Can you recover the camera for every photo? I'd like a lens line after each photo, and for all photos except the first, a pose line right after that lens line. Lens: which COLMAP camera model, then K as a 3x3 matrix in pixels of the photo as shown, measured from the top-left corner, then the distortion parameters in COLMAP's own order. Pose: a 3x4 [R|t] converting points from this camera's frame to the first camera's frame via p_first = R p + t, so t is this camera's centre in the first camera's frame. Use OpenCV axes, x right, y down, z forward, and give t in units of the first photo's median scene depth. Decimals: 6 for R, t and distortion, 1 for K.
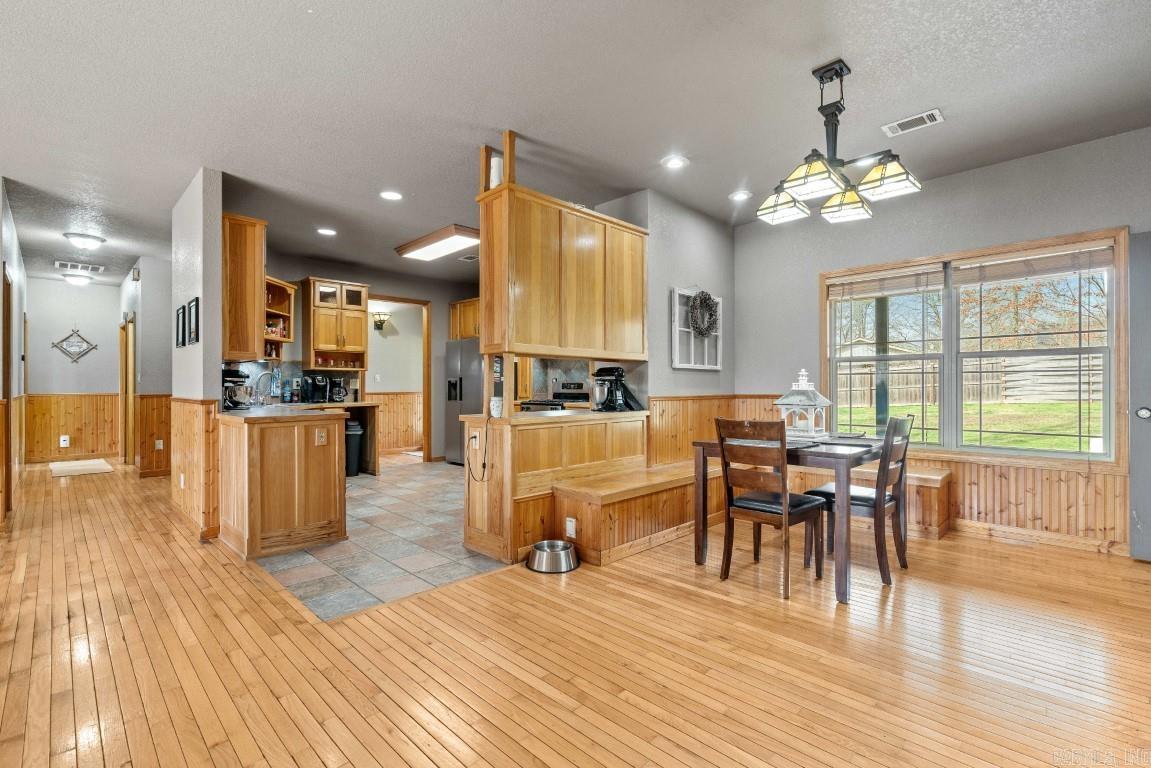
lens RADIAL K [[525.9, 0, 566.6], [0, 525.9, 386.4], [0, 0, 1]] dist [-0.007517, 0.003881]
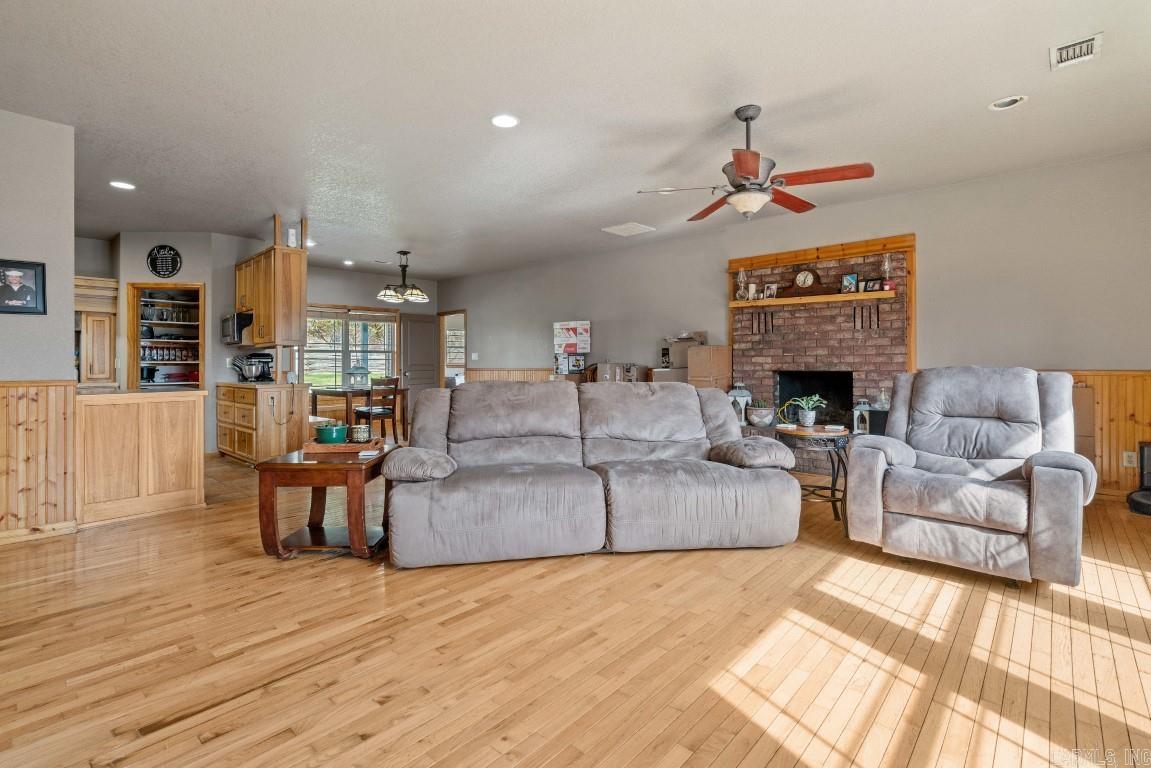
lens RADIAL K [[525.9, 0, 578.0], [0, 525.9, 364.6], [0, 0, 1]] dist [-0.007517, 0.003881]
pose [[-0.060887, -0.000268, 0.998145, -1.389137], [0.005243, 0.999986, 0.000589, 0.001320], [-0.998131, 0.005269, -0.060885, 0.143271]]
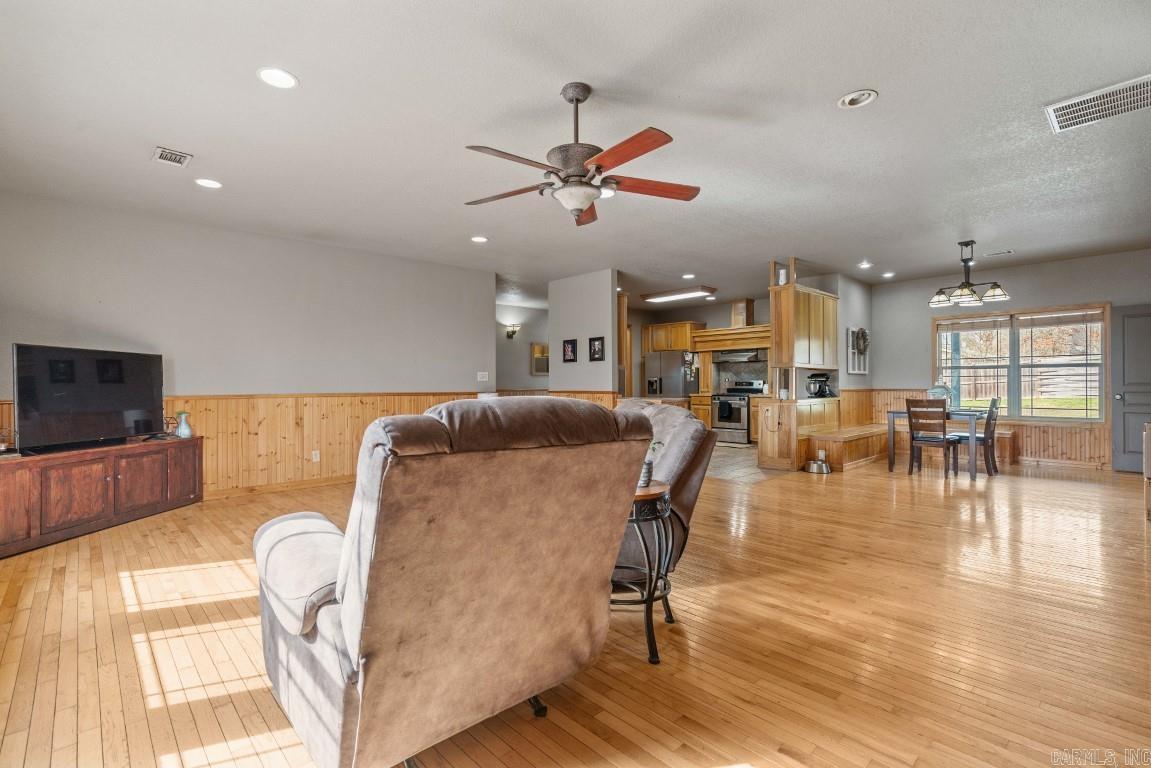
lens RADIAL K [[525.9, 0, 564.1], [0, 525.9, 382.3], [0, 0, 1]] dist [-0.007517, 0.003881]
pose [[0.999315, -0.000979, -0.036990, -0.665224], [0.000809, 0.999989, -0.004601, 0.001930], [0.036994, 0.004568, 0.999305, -0.763371]]
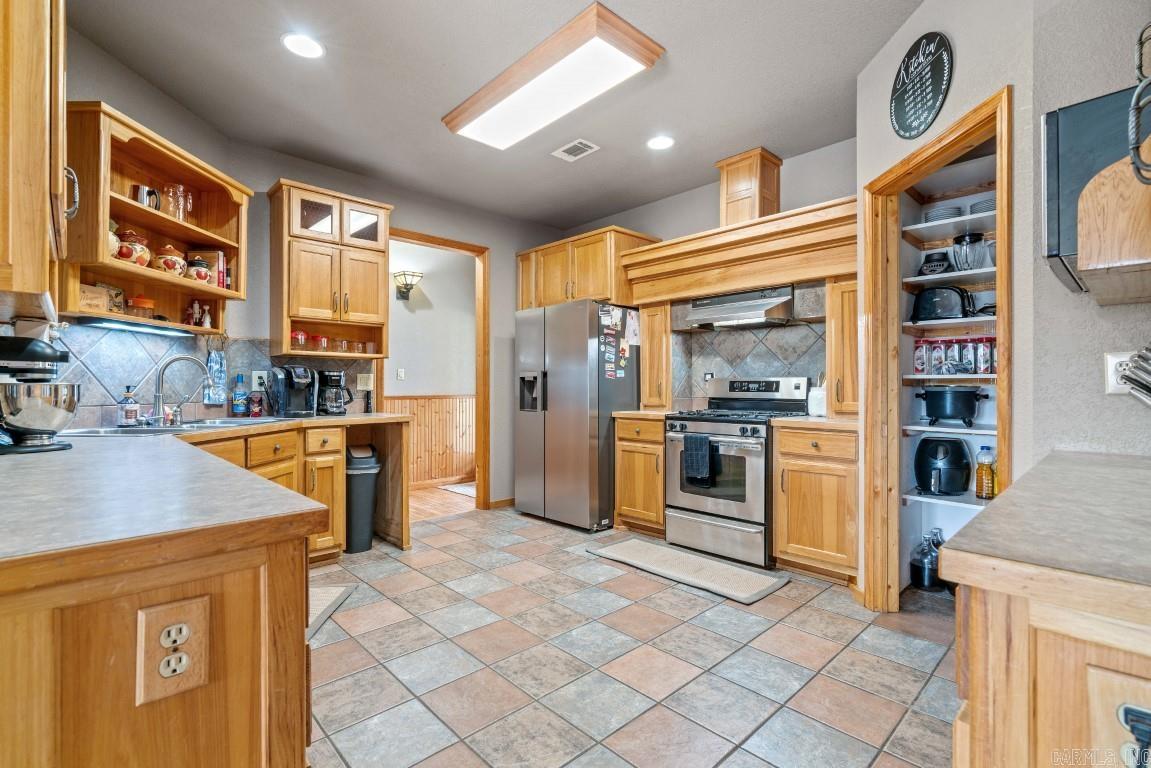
lens RADIAL K [[525.9, 0, 566.2], [0, 525.9, 384.4], [0, 0, 1]] dist [-0.007517, 0.003881]
pose [[0.999680, 0.001790, -0.025241, -0.258335], [-0.001902, 0.999988, -0.004444, 0.000533], [0.025233, 0.004490, 0.999672, 0.656469]]
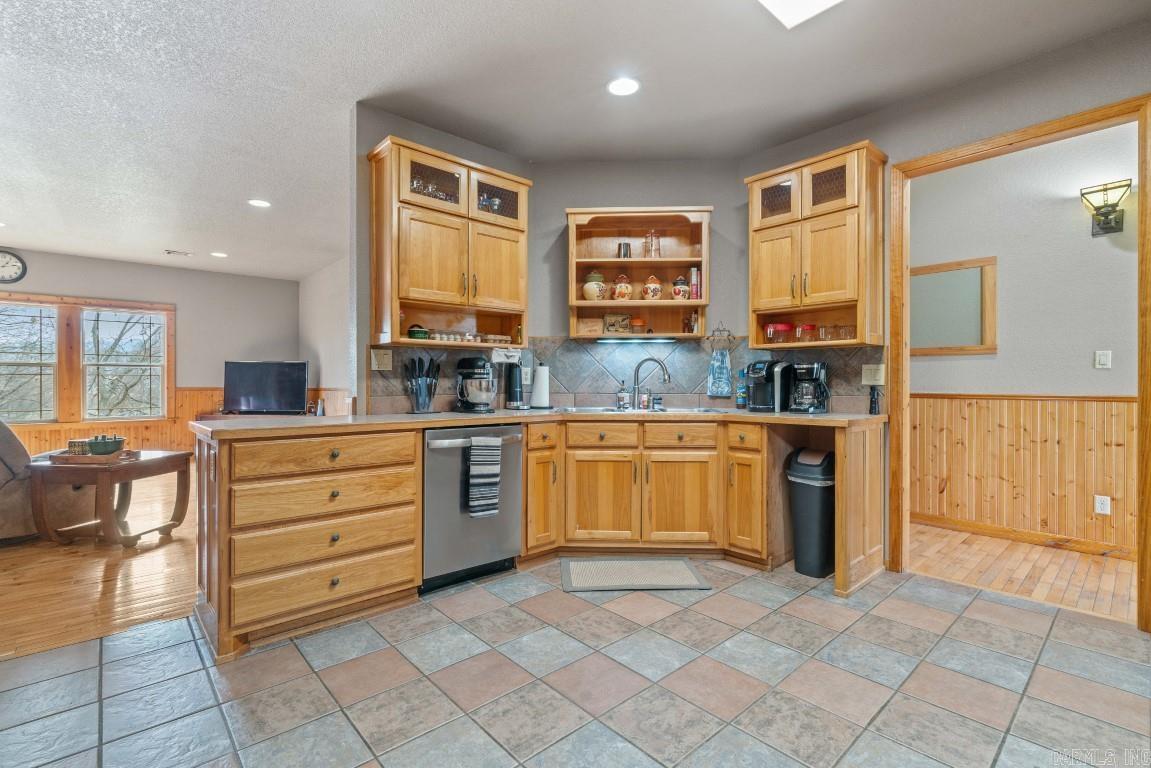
lens RADIAL K [[525.9, 0, 576.4], [0, 525.9, 382.3], [0, 0, 1]] dist [-0.007517, 0.003881]
pose [[-0.047773, 0.002419, -0.998855, 0.083853], [0.001455, 0.999996, 0.002352, 0.001070], [0.998857, -0.001341, -0.047776, 1.158594]]
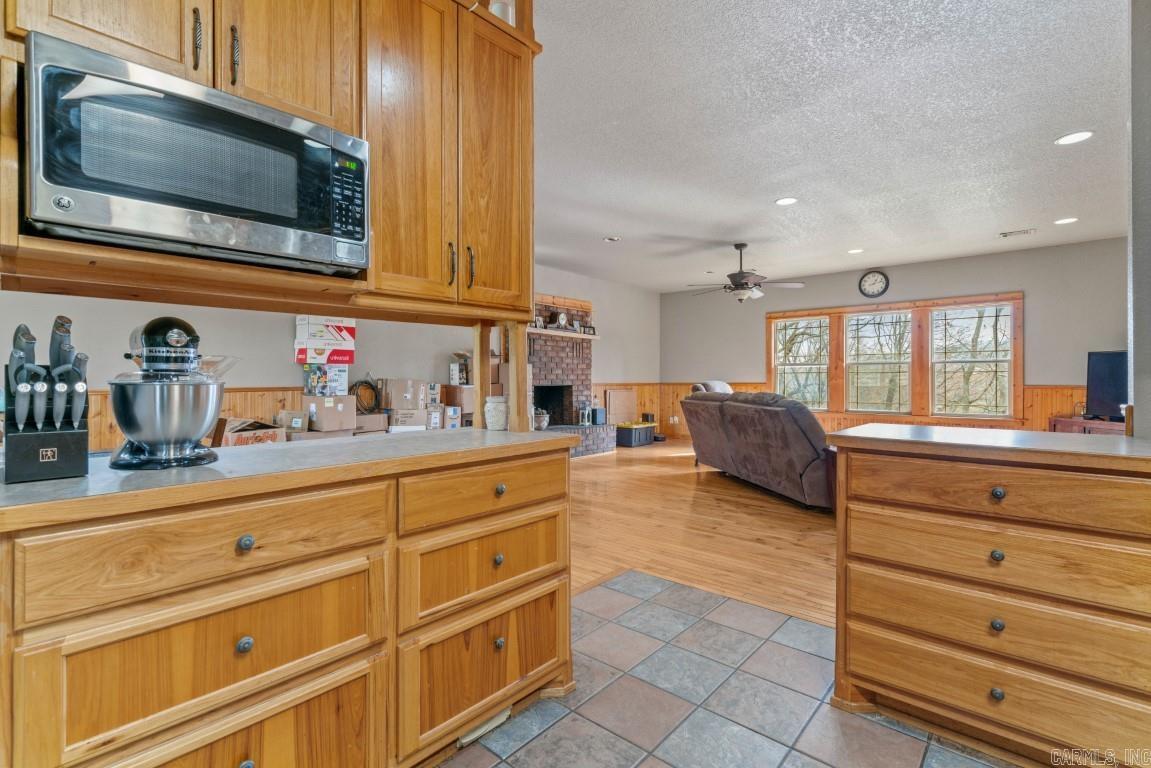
lens RADIAL K [[525.9, 0, 560.3], [0, 525.9, 376.7], [0, 0, 1]] dist [-0.007517, 0.003881]
pose [[-0.998462, 0.002530, -0.055390, -0.124404], [0.002805, 0.999984, -0.004891, 0.000308], [0.055377, -0.005038, -0.998453, 1.208727]]
